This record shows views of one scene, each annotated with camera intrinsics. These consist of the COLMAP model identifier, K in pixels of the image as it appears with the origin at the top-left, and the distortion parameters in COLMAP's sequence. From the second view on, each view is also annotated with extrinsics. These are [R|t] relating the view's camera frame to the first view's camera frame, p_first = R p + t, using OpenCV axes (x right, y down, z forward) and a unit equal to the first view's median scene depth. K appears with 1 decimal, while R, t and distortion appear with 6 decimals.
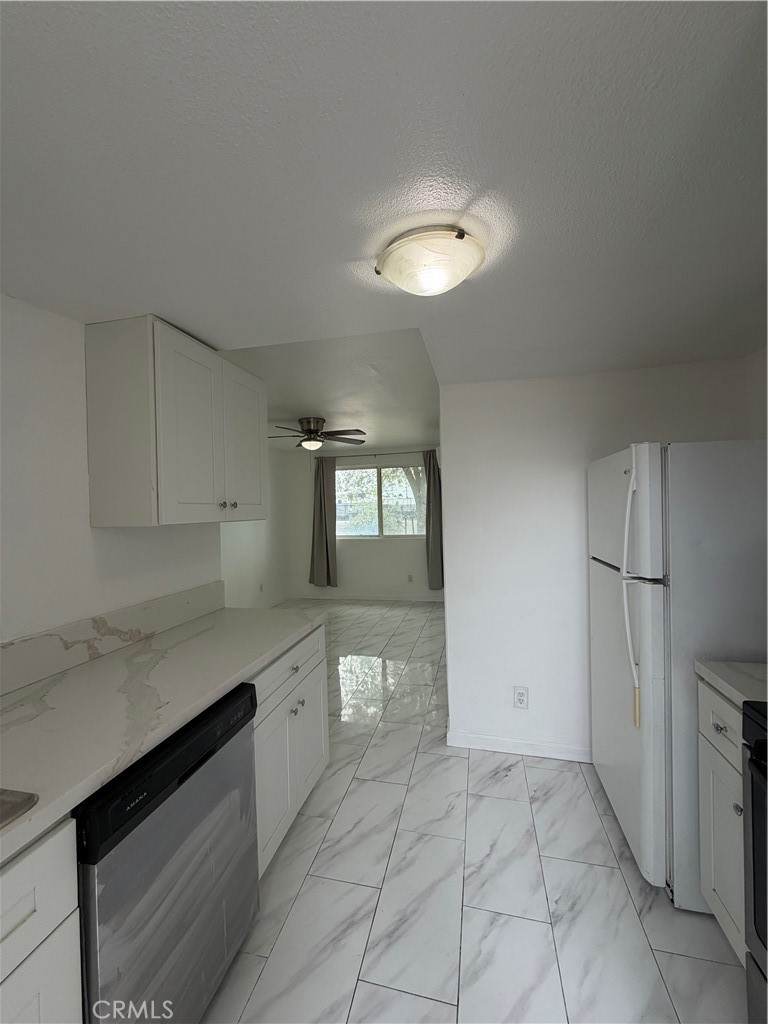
lens RADIAL K [[409.1, 0, 382.8], [0, 409.1, 512.7], [0, 0, 1]] dist [0.000925, 0.000119]
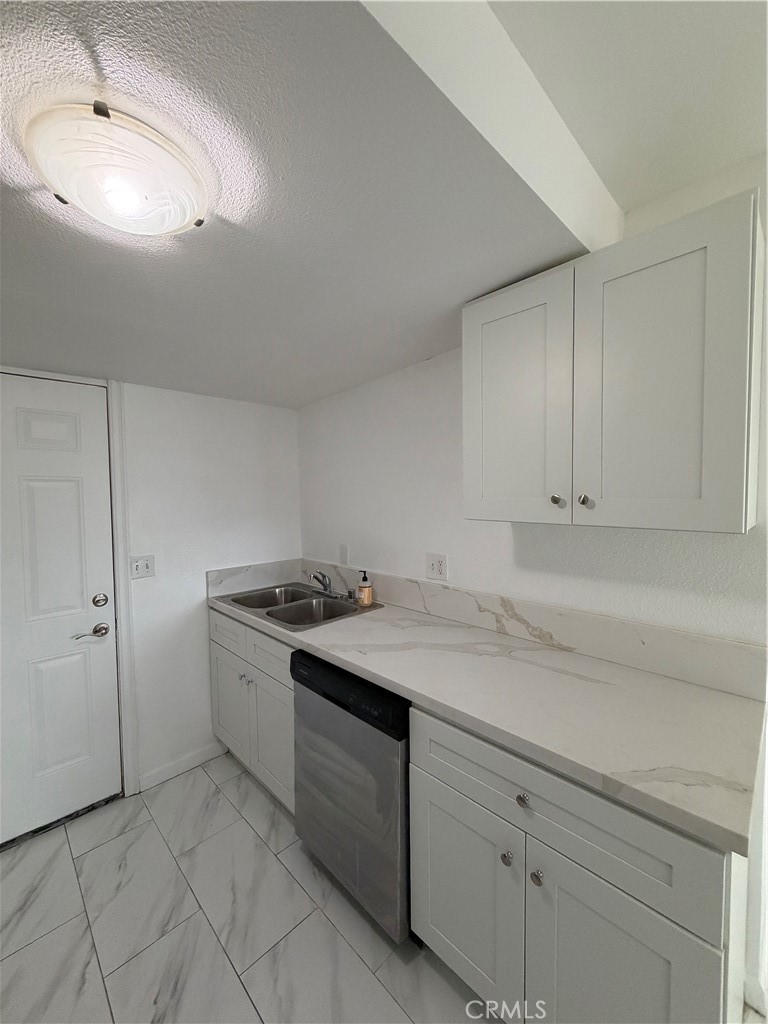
lens RADIAL K [[409.1, 0, 382.8], [0, 409.1, 512.7], [0, 0, 1]] dist [0.000925, 0.000119]
pose [[-0.531163, 0.076116, -0.843844, 0.378288], [0.017578, 0.996732, 0.078842, -0.063242], [0.847087, 0.027045, -0.530765, 1.290493]]
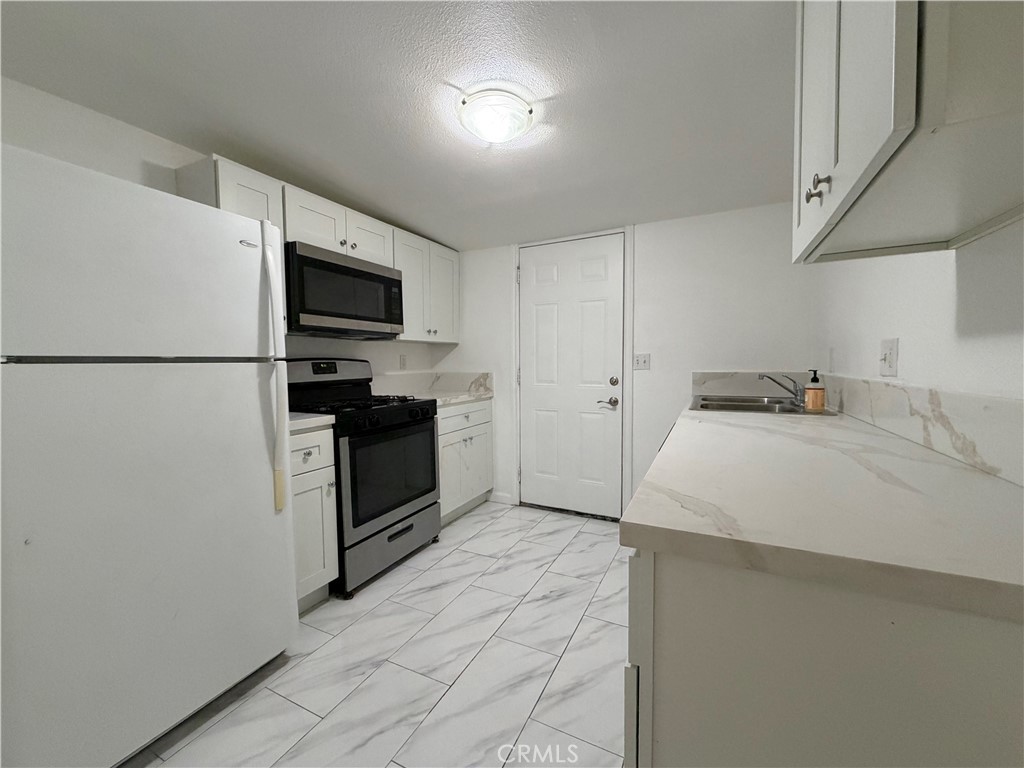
lens RADIAL K [[408.0, 0, 512.3], [0, 408.0, 384.8], [0, 0, 1]] dist [-0.000850, 0.000196]
pose [[-0.973018, 0.024991, 0.229370, -0.182579], [0.039657, 0.997437, 0.059556, 0.180736], [-0.227294, 0.067045, -0.971516, 1.791108]]
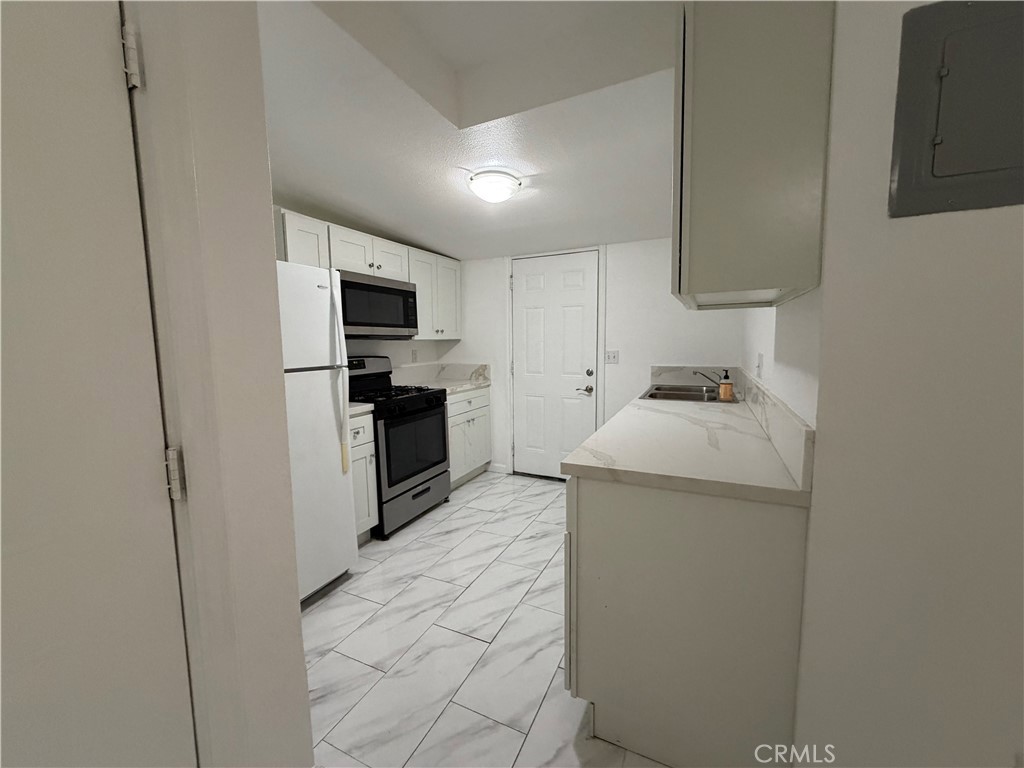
lens RADIAL K [[408.0, 0, 512.3], [0, 408.0, 384.8], [0, 0, 1]] dist [-0.000850, 0.000196]
pose [[-0.976656, 0.018102, 0.214047, -0.271860], [0.042753, 0.992889, 0.111104, 0.089314], [-0.210514, 0.117662, -0.970484, 2.190385]]
